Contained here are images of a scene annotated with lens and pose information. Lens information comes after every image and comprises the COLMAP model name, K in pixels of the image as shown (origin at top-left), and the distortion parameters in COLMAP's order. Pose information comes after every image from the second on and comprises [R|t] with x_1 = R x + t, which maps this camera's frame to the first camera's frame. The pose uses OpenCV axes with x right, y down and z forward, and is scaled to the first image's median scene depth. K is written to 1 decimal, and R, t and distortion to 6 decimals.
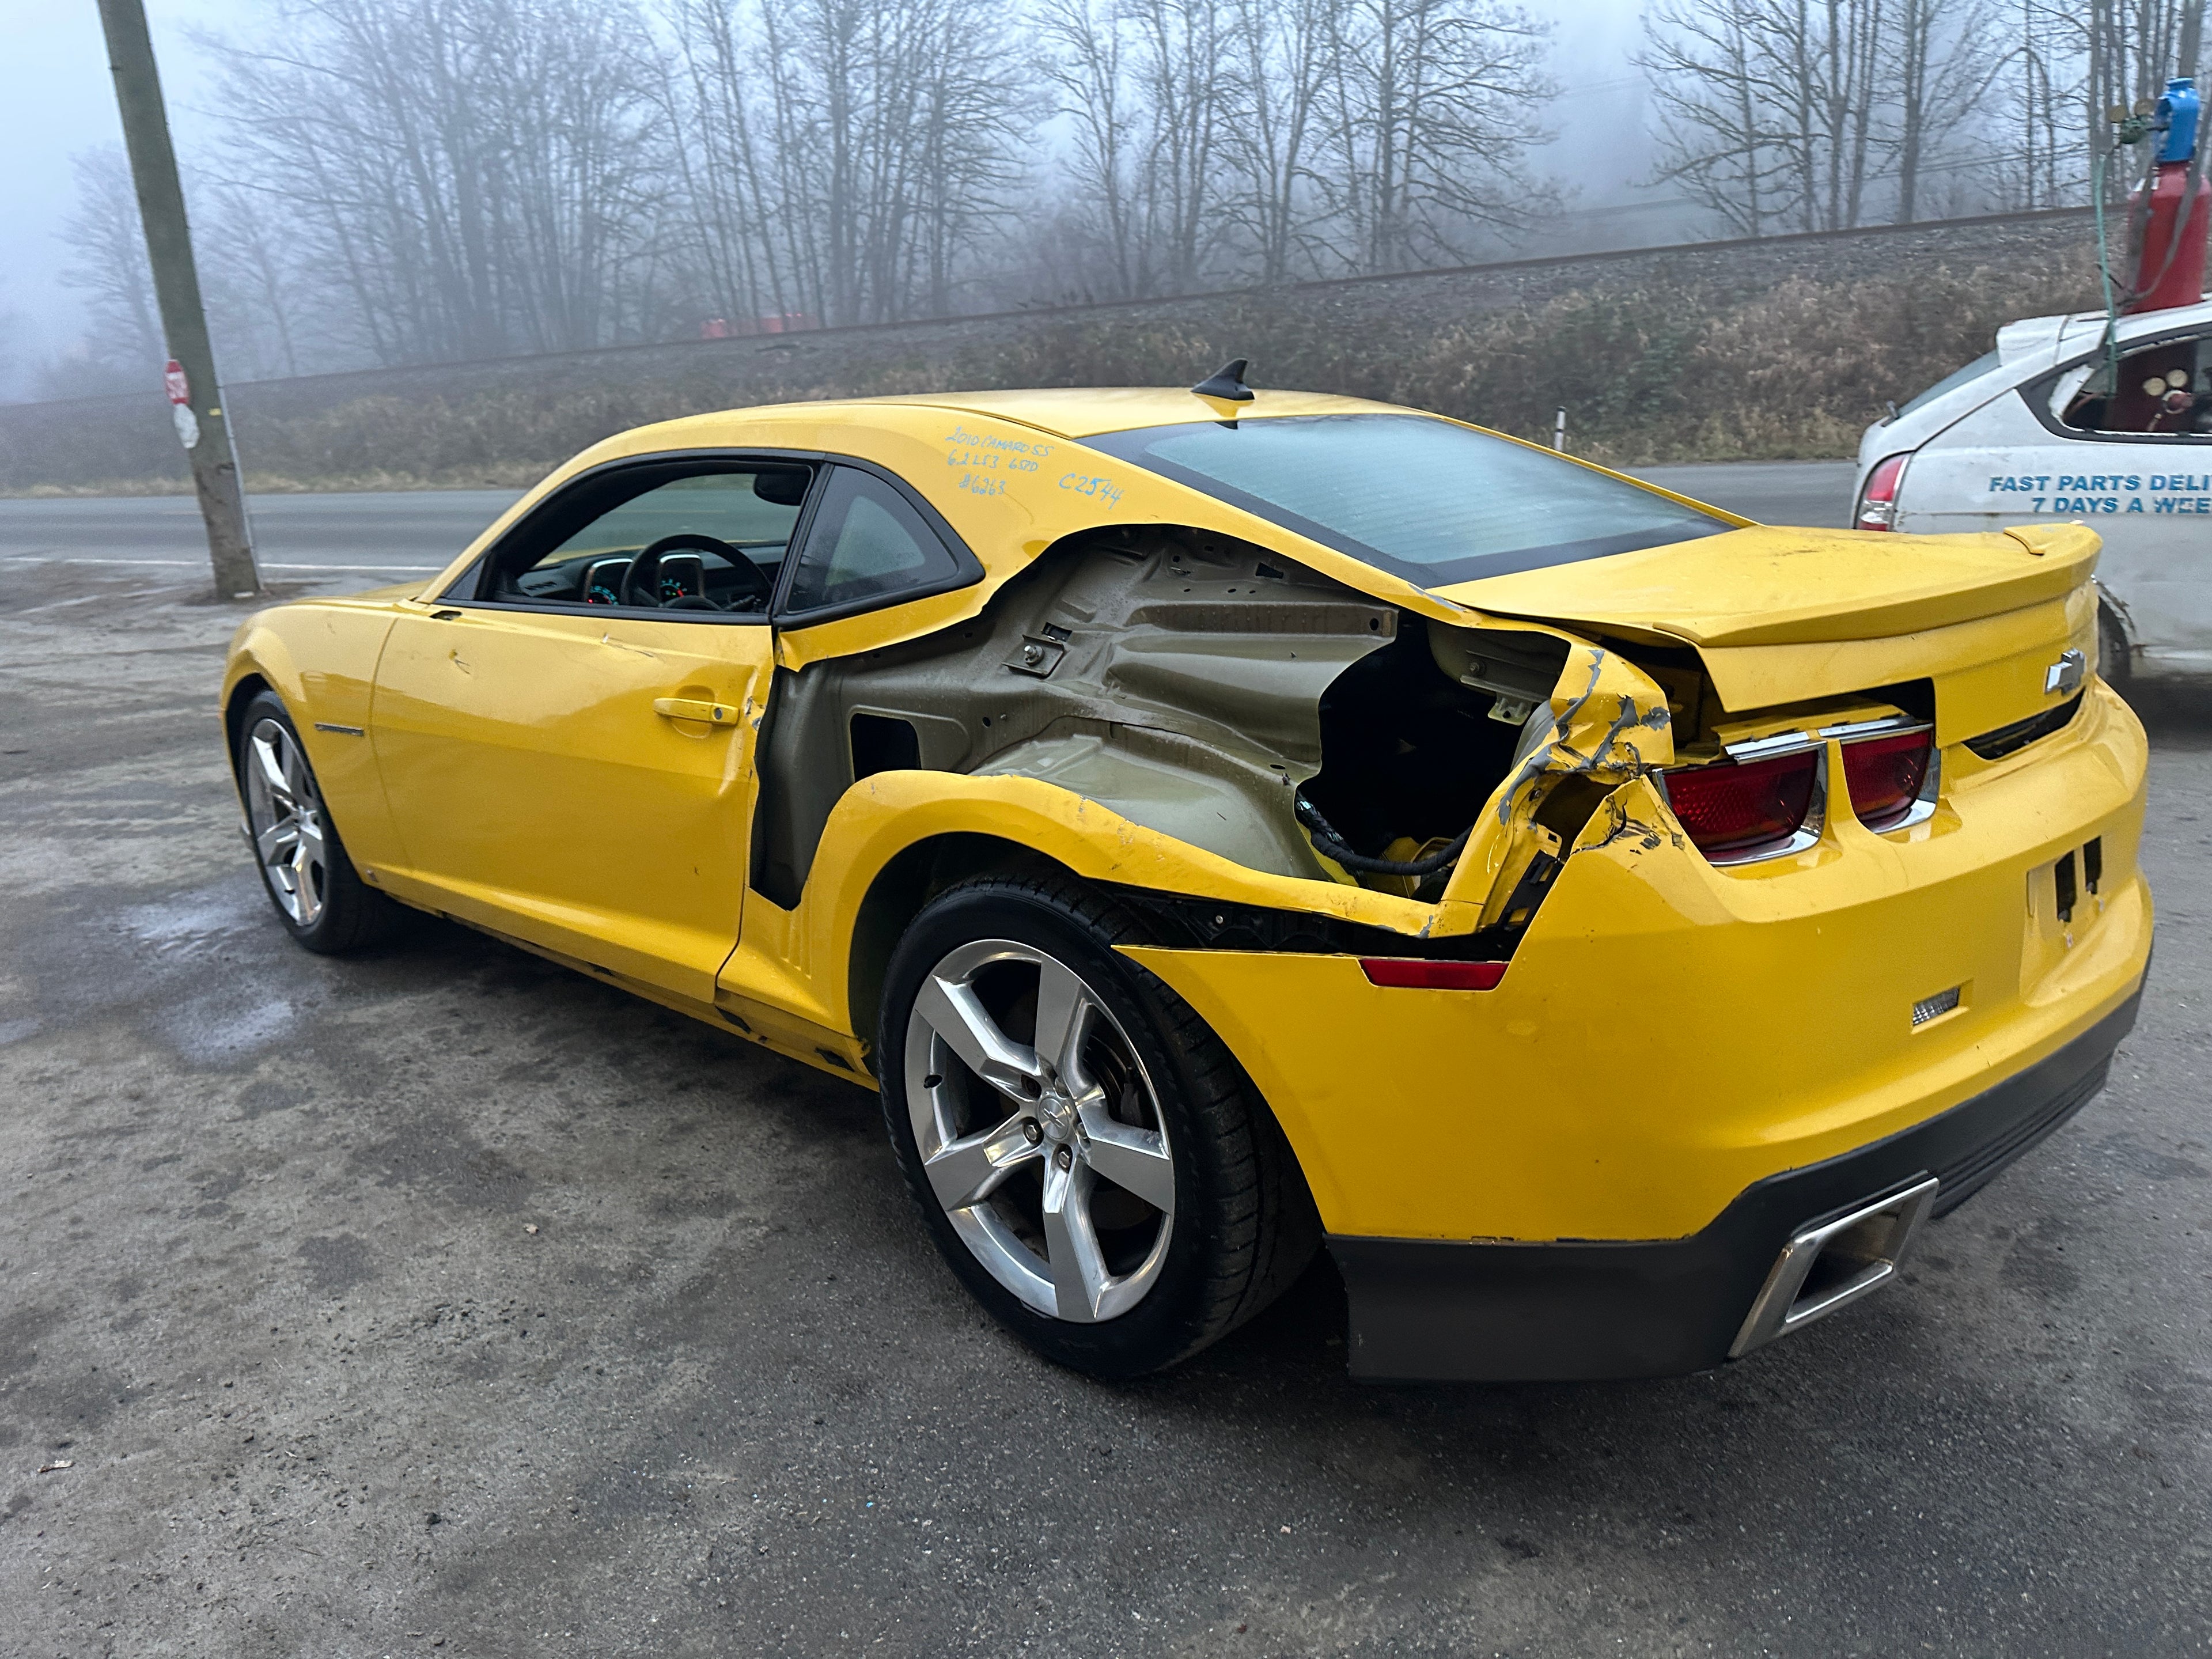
lens RADIAL K [[1556.9, 0, 1113.1], [0, 1556.9, 814.5], [0, 0, 1]] dist [0.027842, -0.033494]
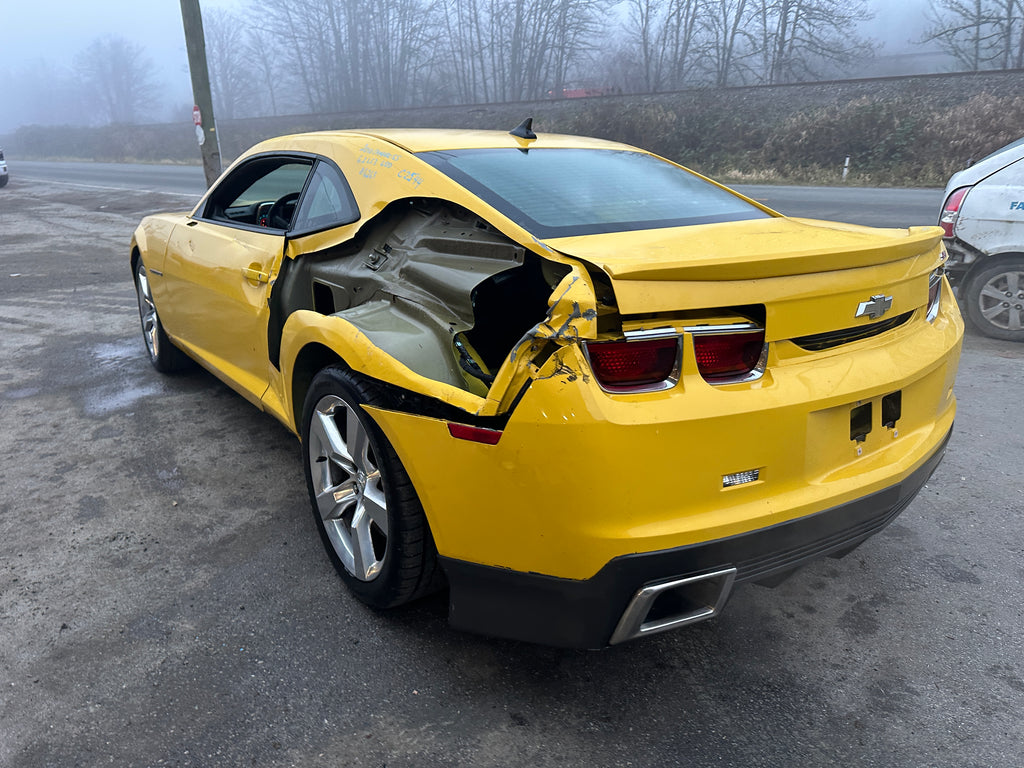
lens RADIAL K [[720.7, 0, 514.6], [0, 720.7, 378.0], [0, 0, 1]] dist [0.027842, -0.033494]
pose [[0.984134, 0.093408, -0.150850, 0.204067], [-0.084390, 0.994302, 0.065128, -0.017360], [0.156074, -0.051364, 0.986409, 0.057231]]
